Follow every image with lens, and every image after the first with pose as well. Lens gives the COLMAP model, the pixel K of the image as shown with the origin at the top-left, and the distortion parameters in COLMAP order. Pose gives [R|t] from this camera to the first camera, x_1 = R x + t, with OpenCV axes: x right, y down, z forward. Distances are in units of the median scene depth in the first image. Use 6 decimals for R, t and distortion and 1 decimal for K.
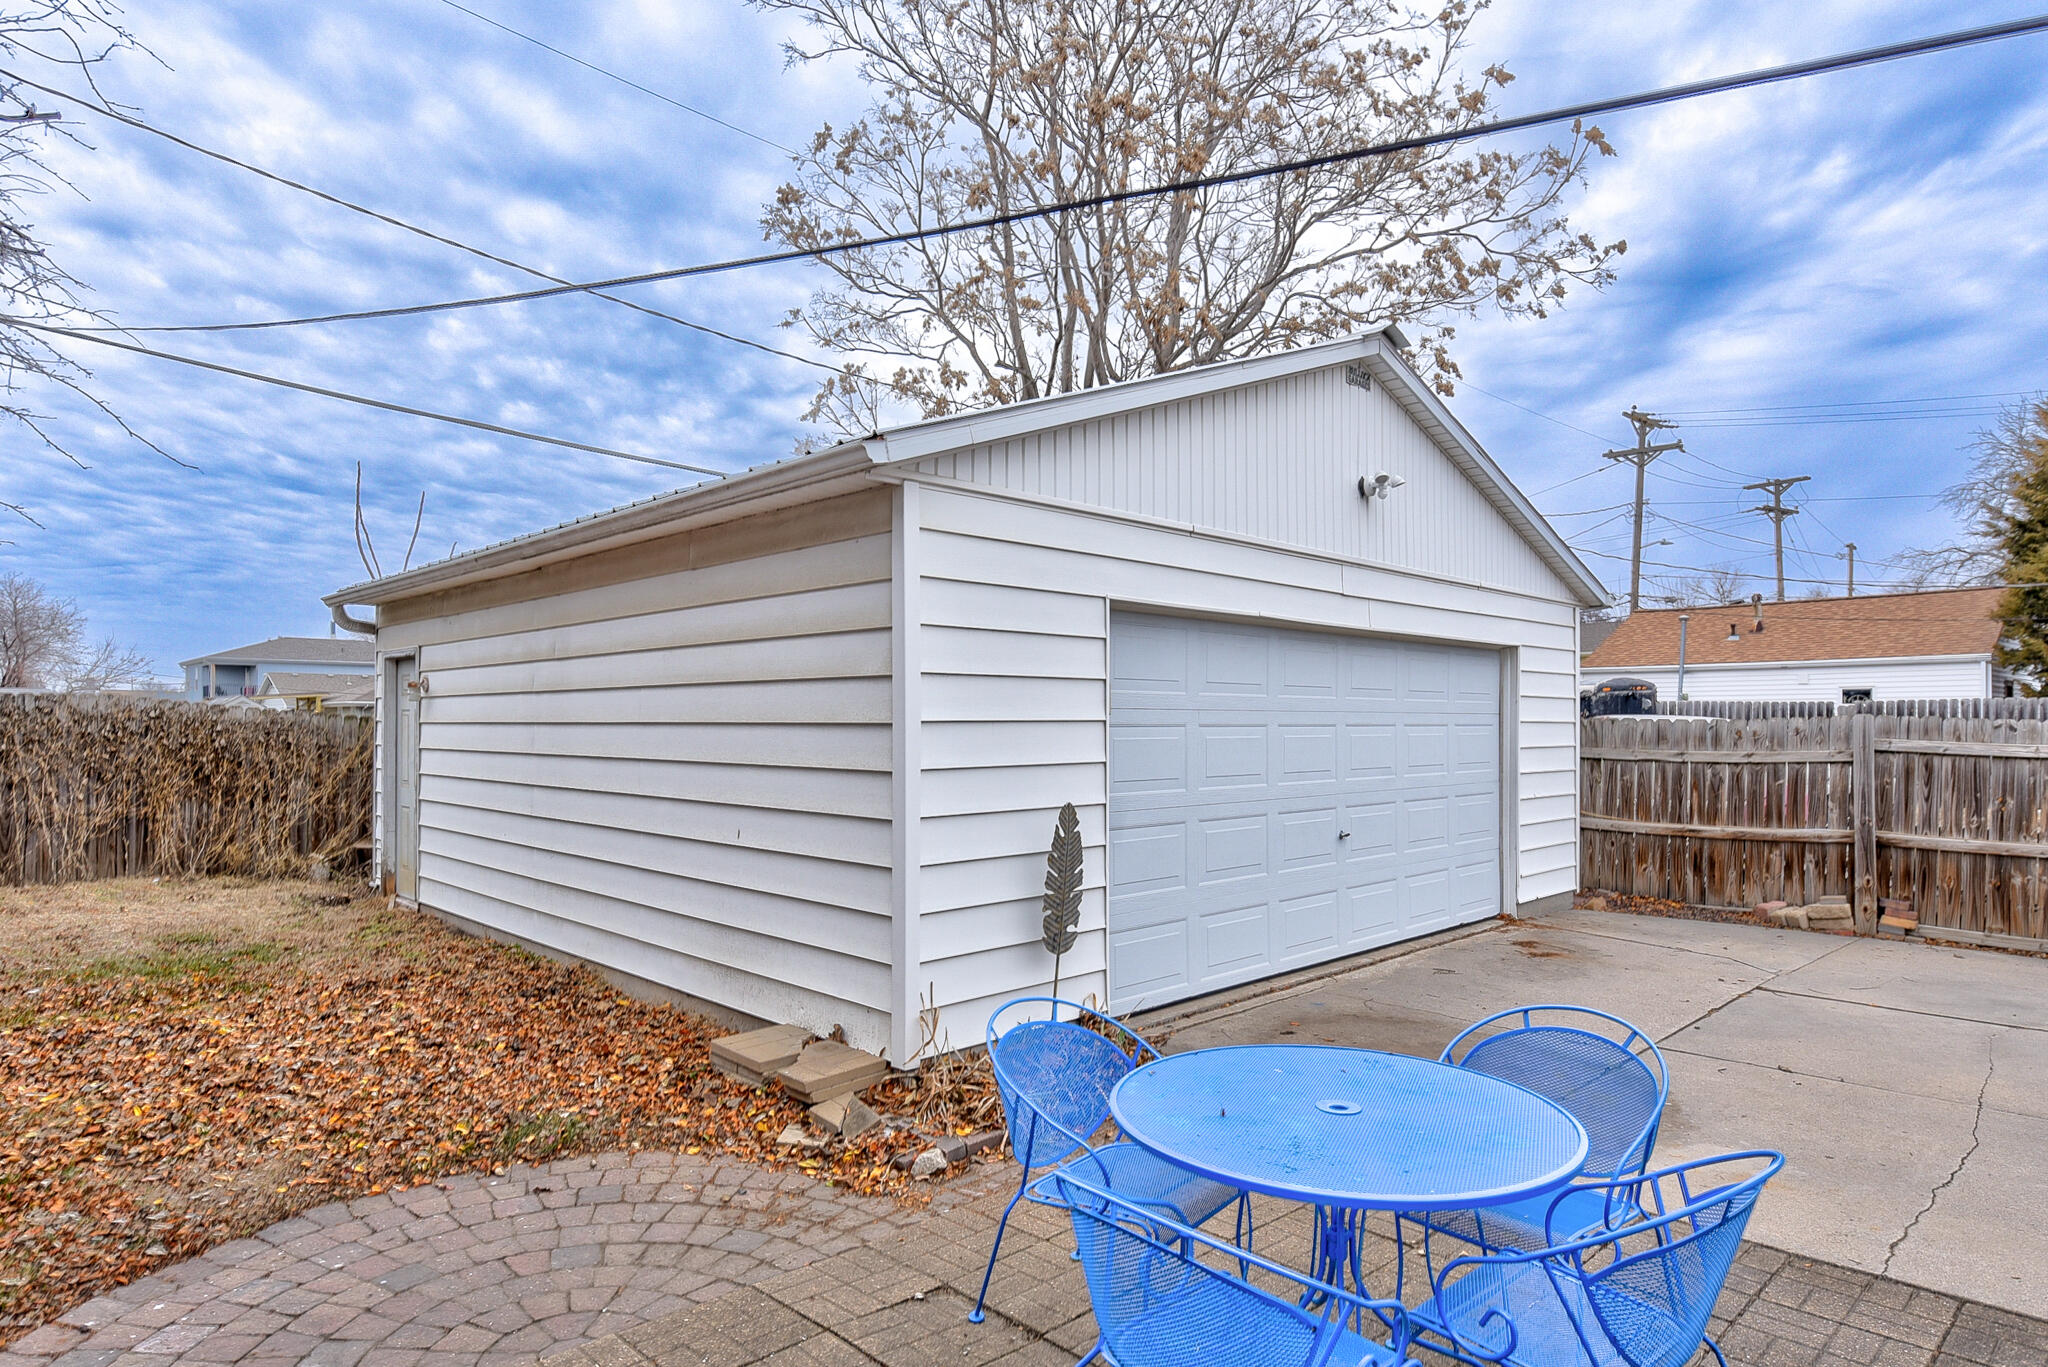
lens RADIAL K [[1156.8, 0, 1026.4], [0, 1156.8, 704.4], [0, 0, 1]] dist [0.004161, 0.000240]
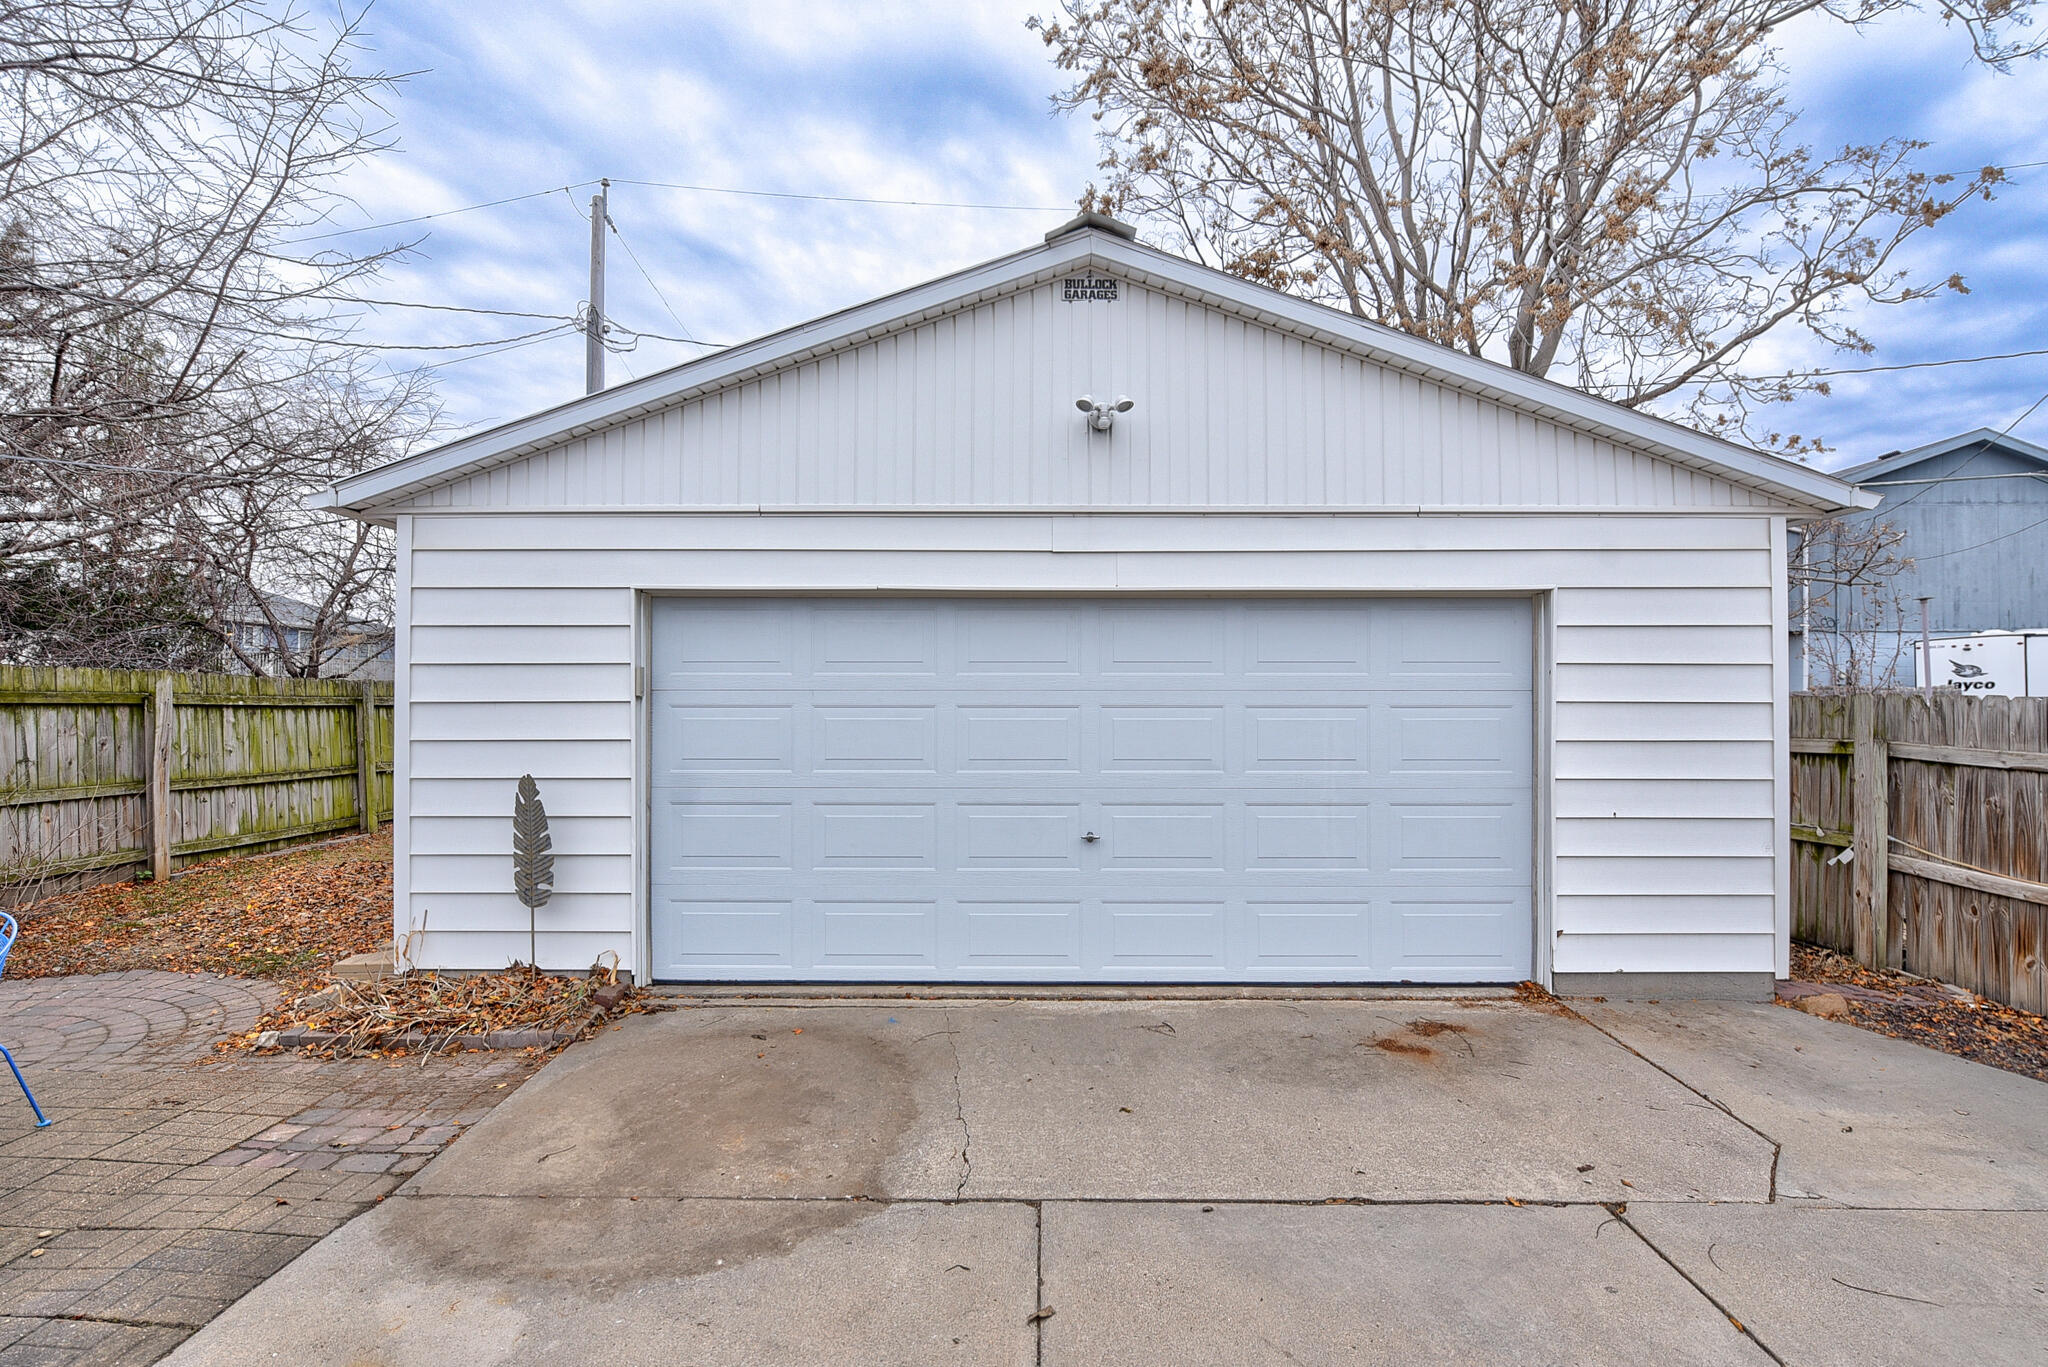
lens RADIAL K [[922.3, 0, 1030.6], [0, 922.3, 690.4], [0, 0, 1]] dist [-0.011558, -0.000400]
pose [[0.711623, -0.009659, -0.702495, 0.804055], [0.011089, 0.999935, -0.002516, 0.008322], [0.702474, -0.005999, 0.711684, 0.558222]]
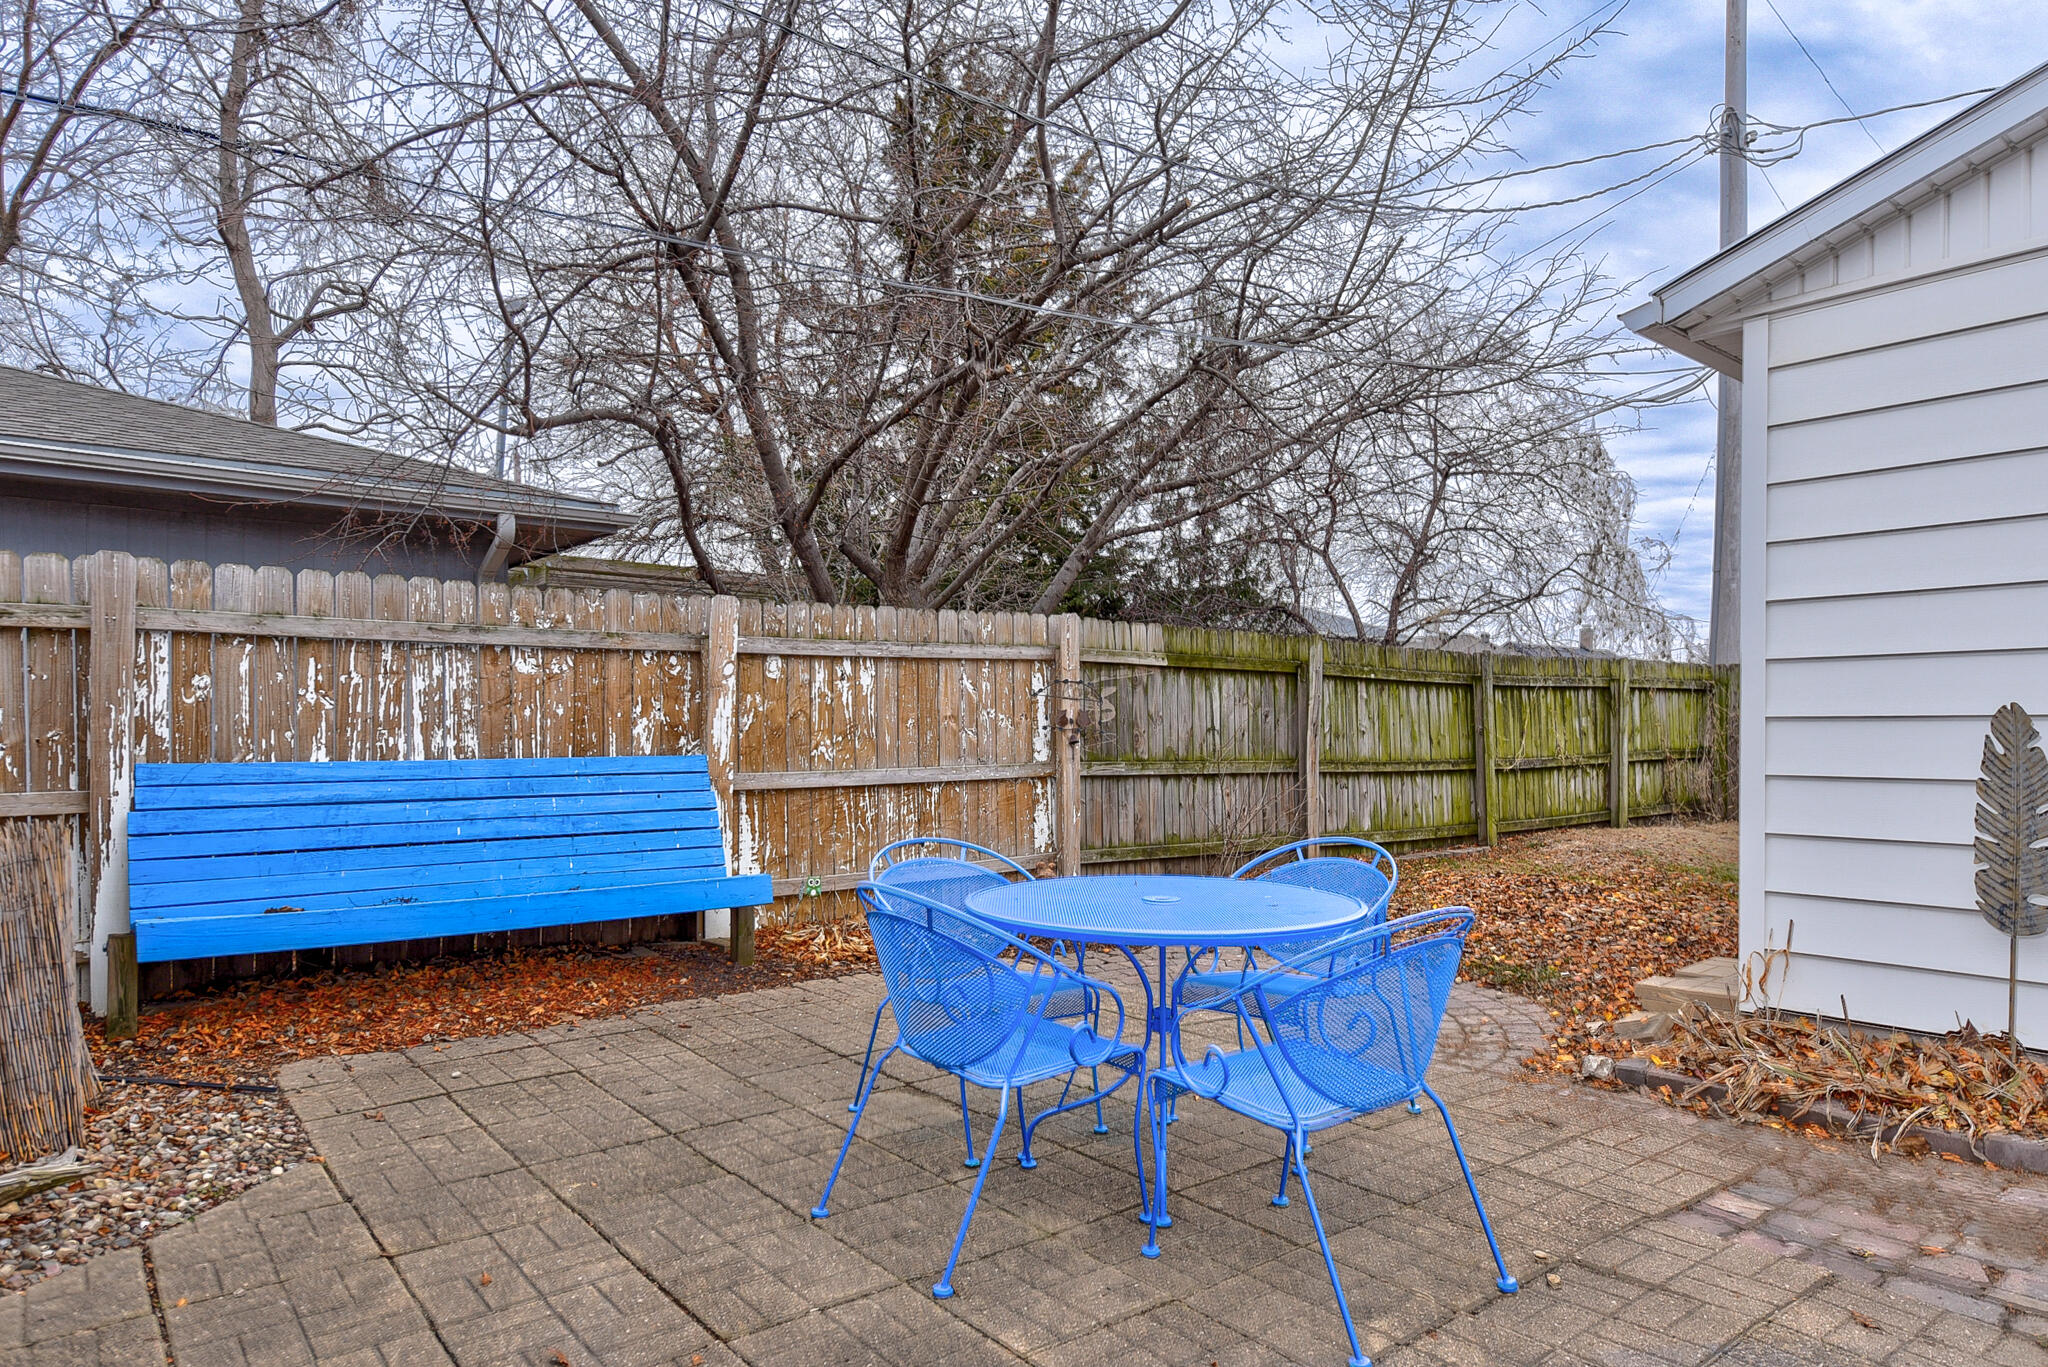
lens RADIAL K [[1235.0, 0, 1007.7], [0, 1235.0, 732.0], [0, 0, 1]] dist [-0.007796, -0.003853]
pose [[-0.098062, 0.001068, -0.995180, 0.615056], [0.010985, 0.999940, -0.000009, 0.074528], [0.995120, -0.010933, -0.098067, 0.398655]]
